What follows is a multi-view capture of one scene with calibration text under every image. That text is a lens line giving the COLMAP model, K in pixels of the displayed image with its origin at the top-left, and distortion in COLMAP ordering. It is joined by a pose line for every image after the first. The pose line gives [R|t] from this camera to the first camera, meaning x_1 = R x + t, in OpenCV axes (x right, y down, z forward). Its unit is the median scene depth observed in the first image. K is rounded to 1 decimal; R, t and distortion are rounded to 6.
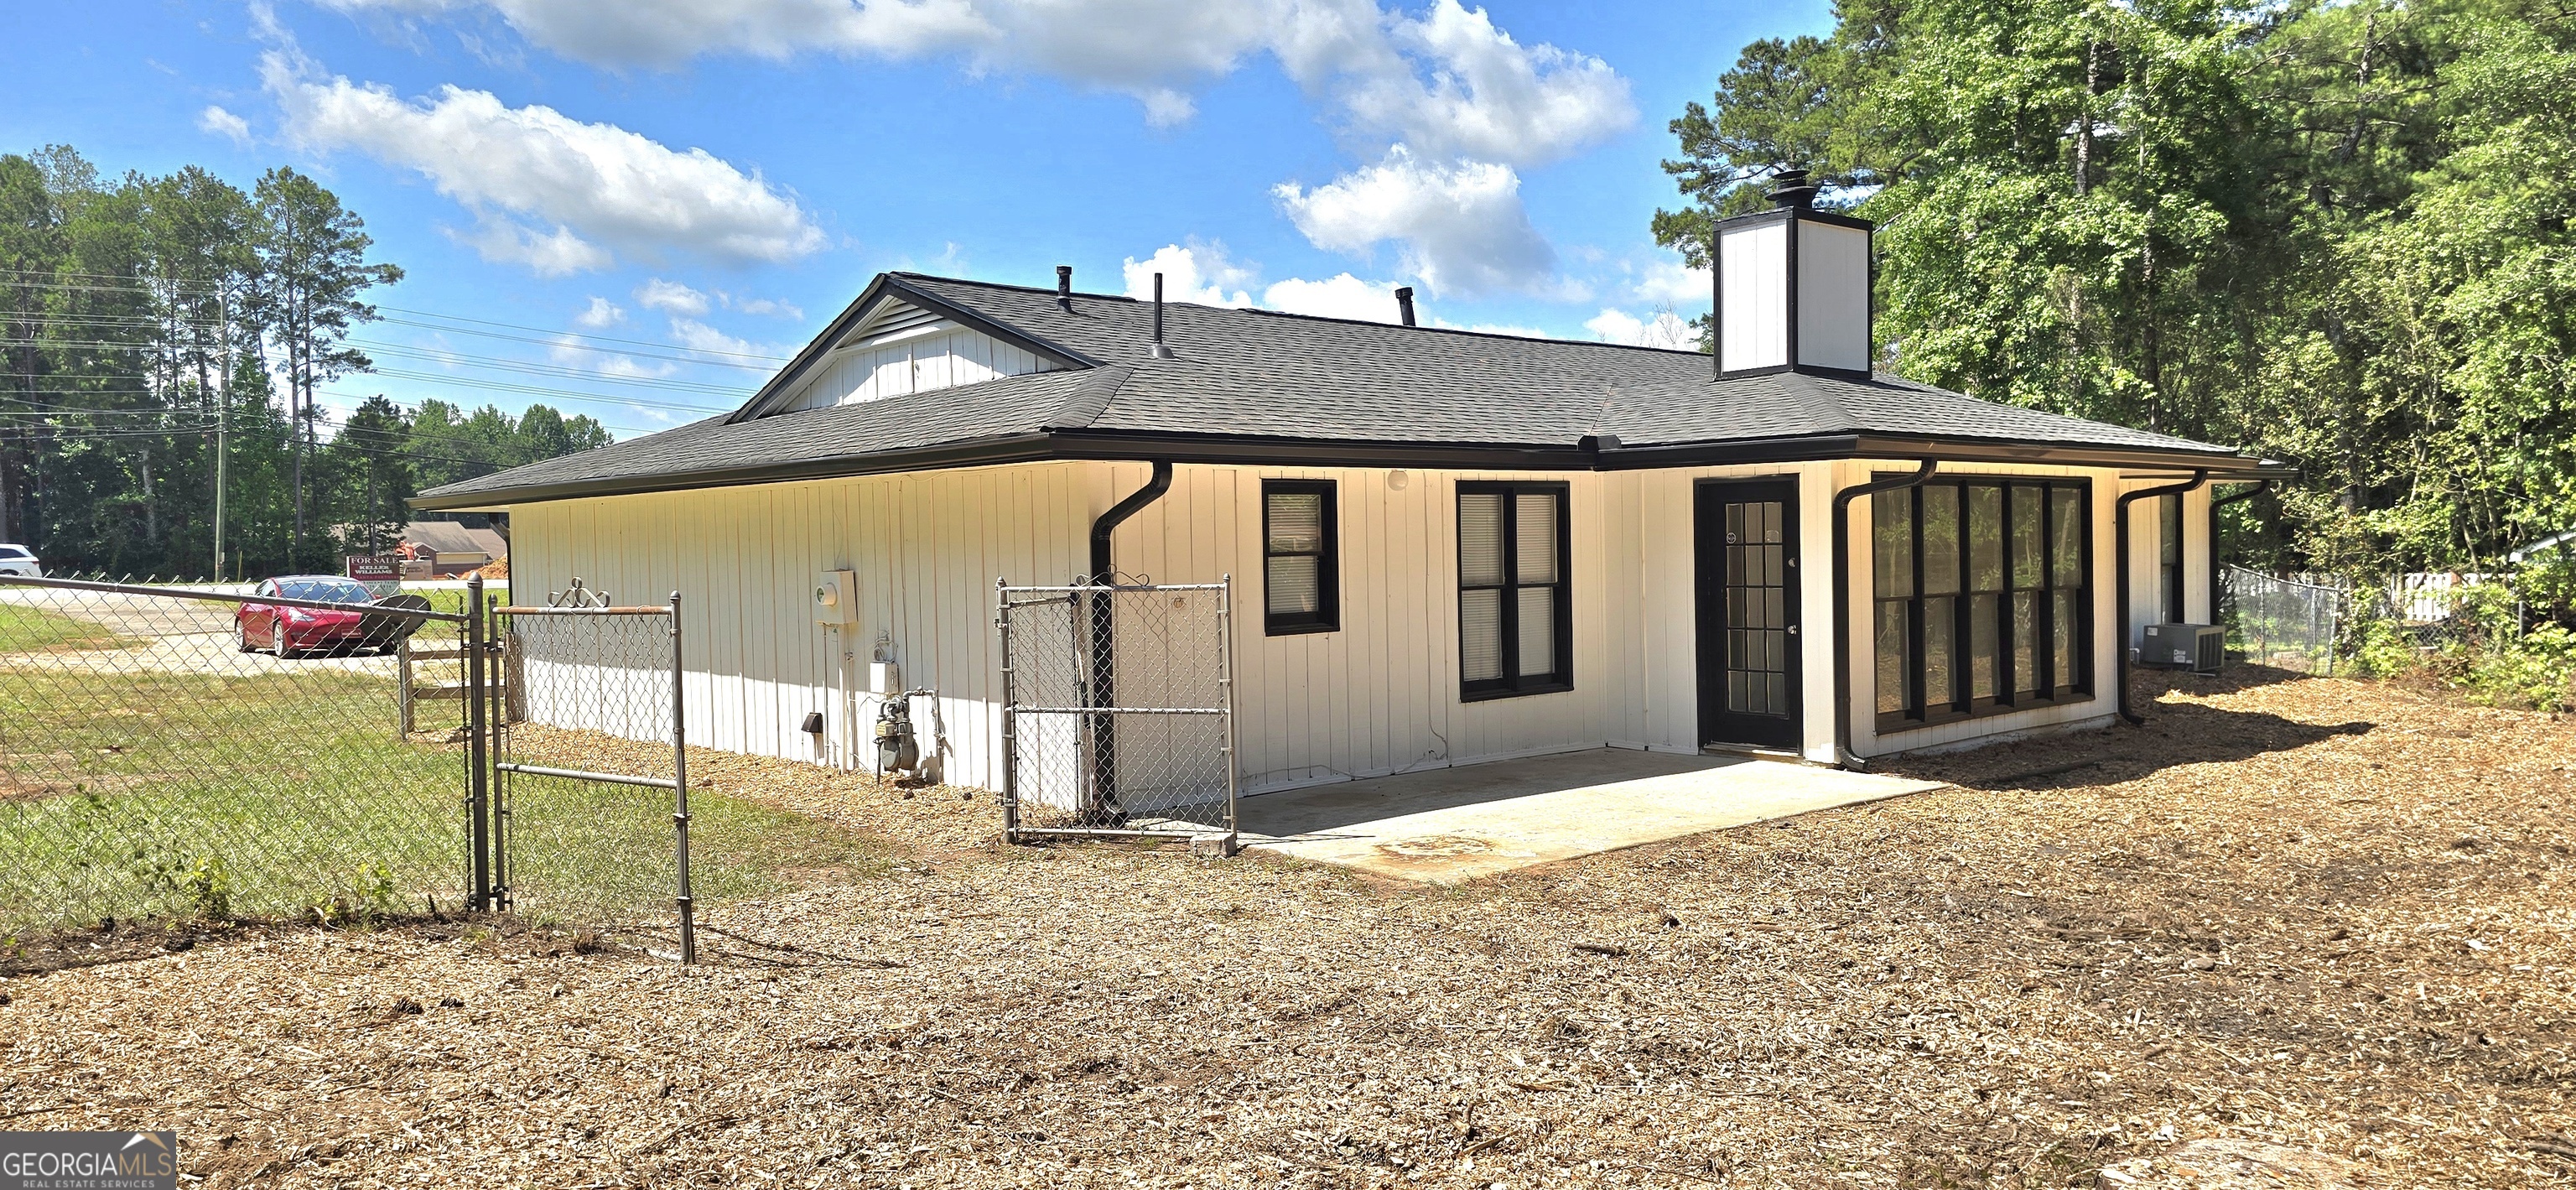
lens RADIAL K [[1730.0, 0, 1278.4], [0, 1730.0, 577.6], [0, 0, 1]] dist [0.074783, -0.083833]
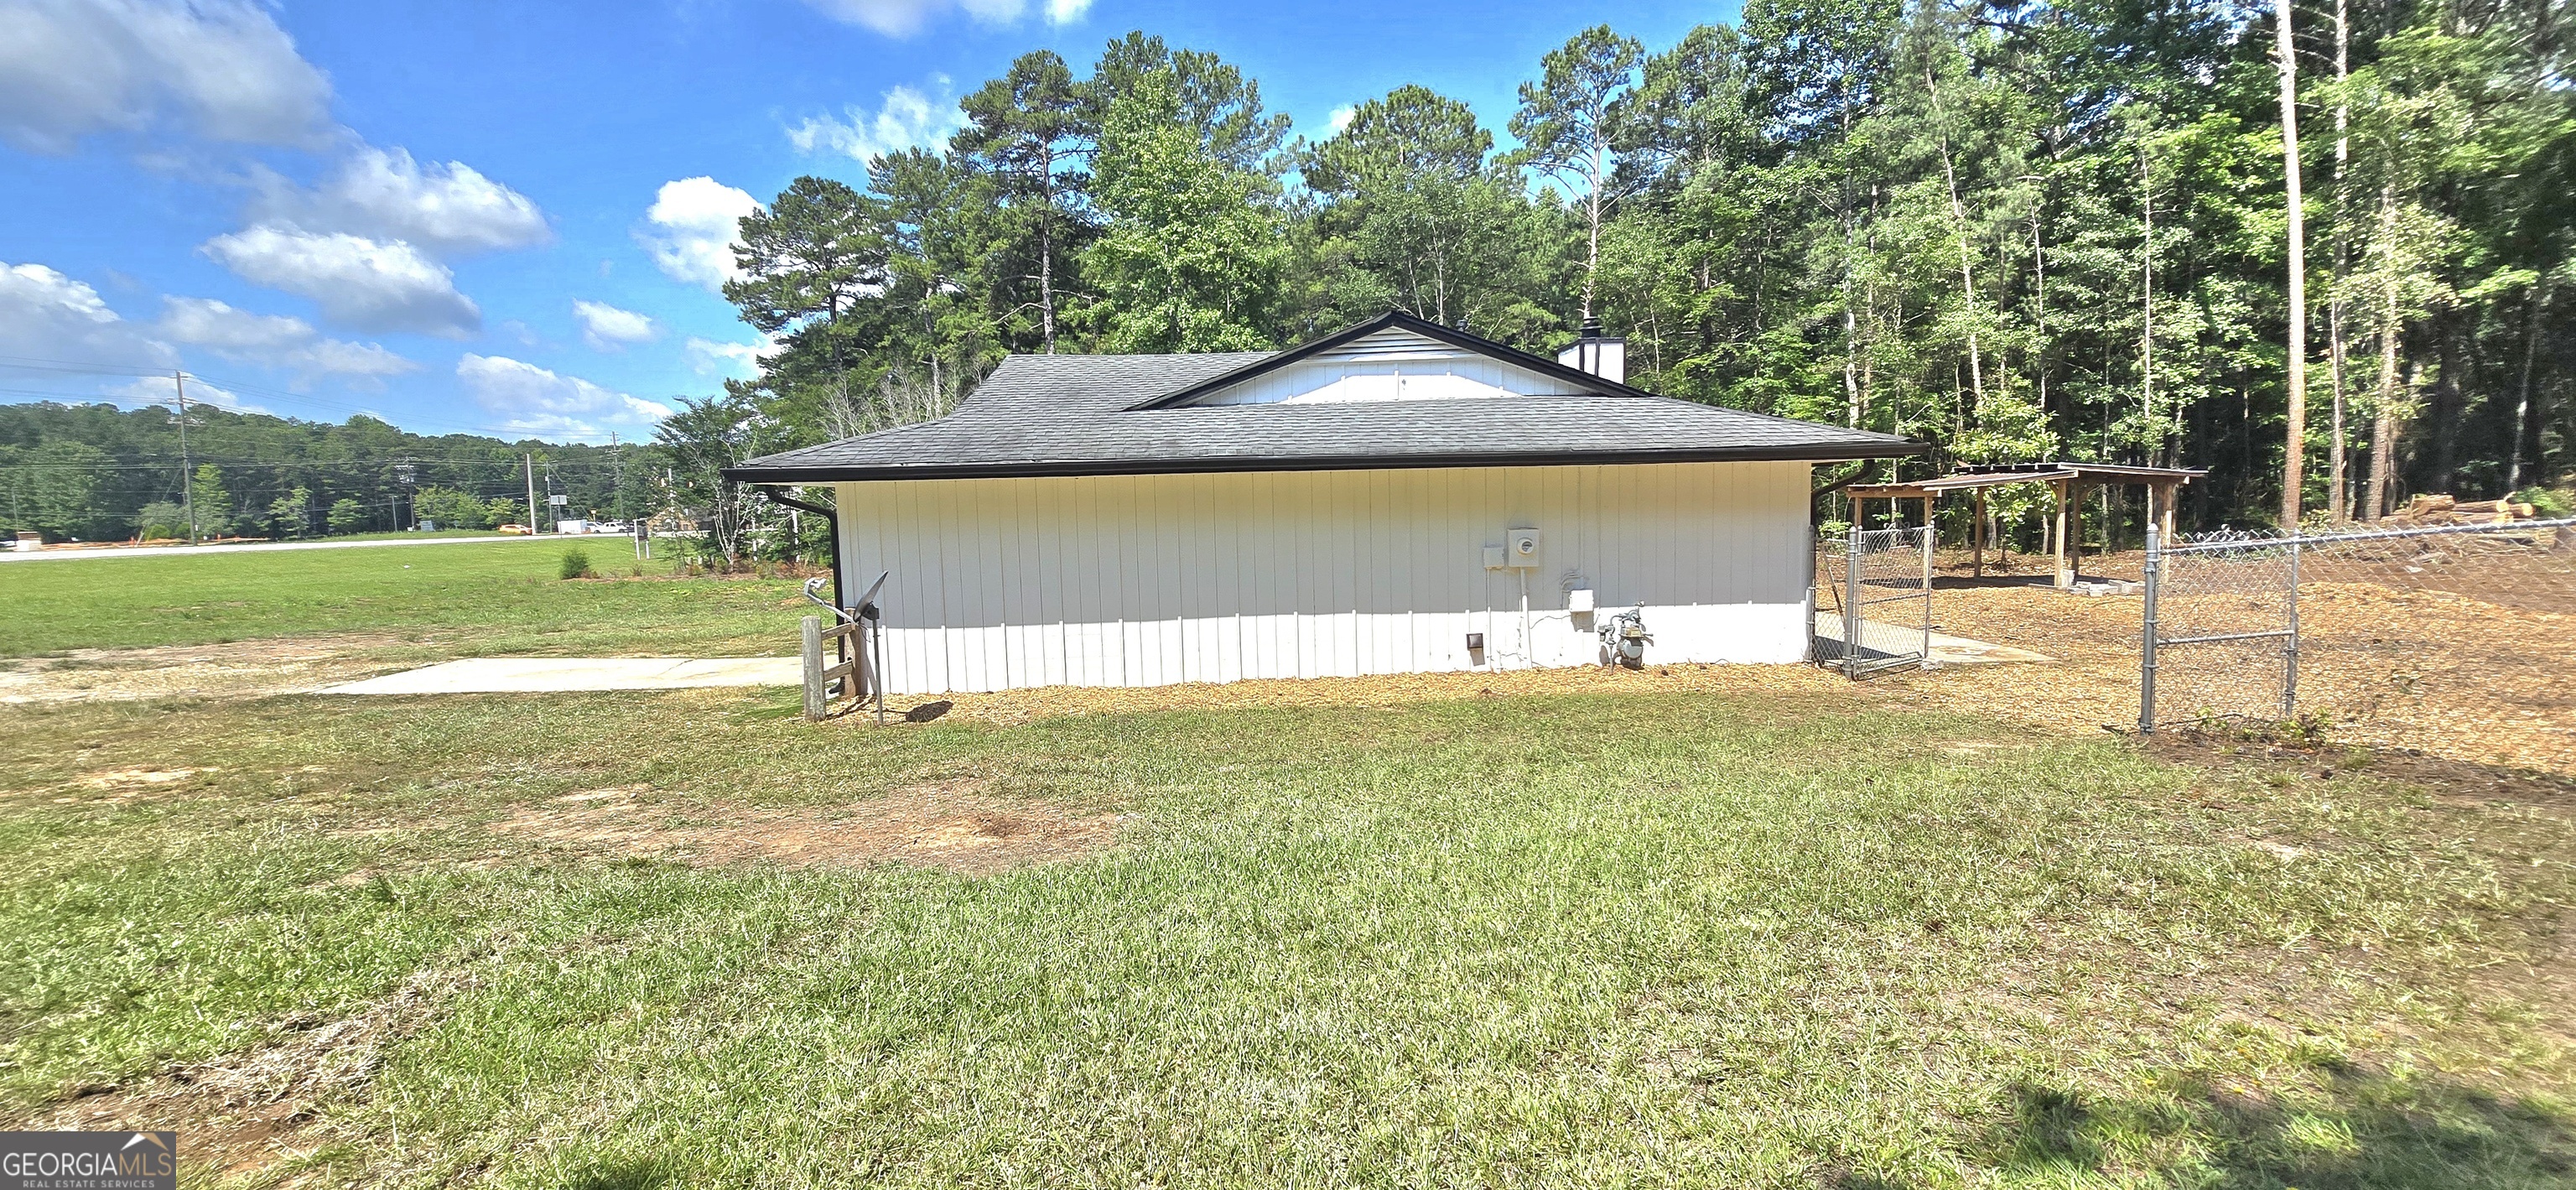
lens RADIAL K [[1046.4, 0, 1288.0], [0, 1046.4, 595.0], [0, 0, 1]] dist [-0.010118, 0.000125]
pose [[0.640883, -0.071195, 0.764330, -0.164421], [0.024733, 0.997088, 0.072137, -0.002665], [-0.767240, -0.027327, 0.640777, 0.097116]]
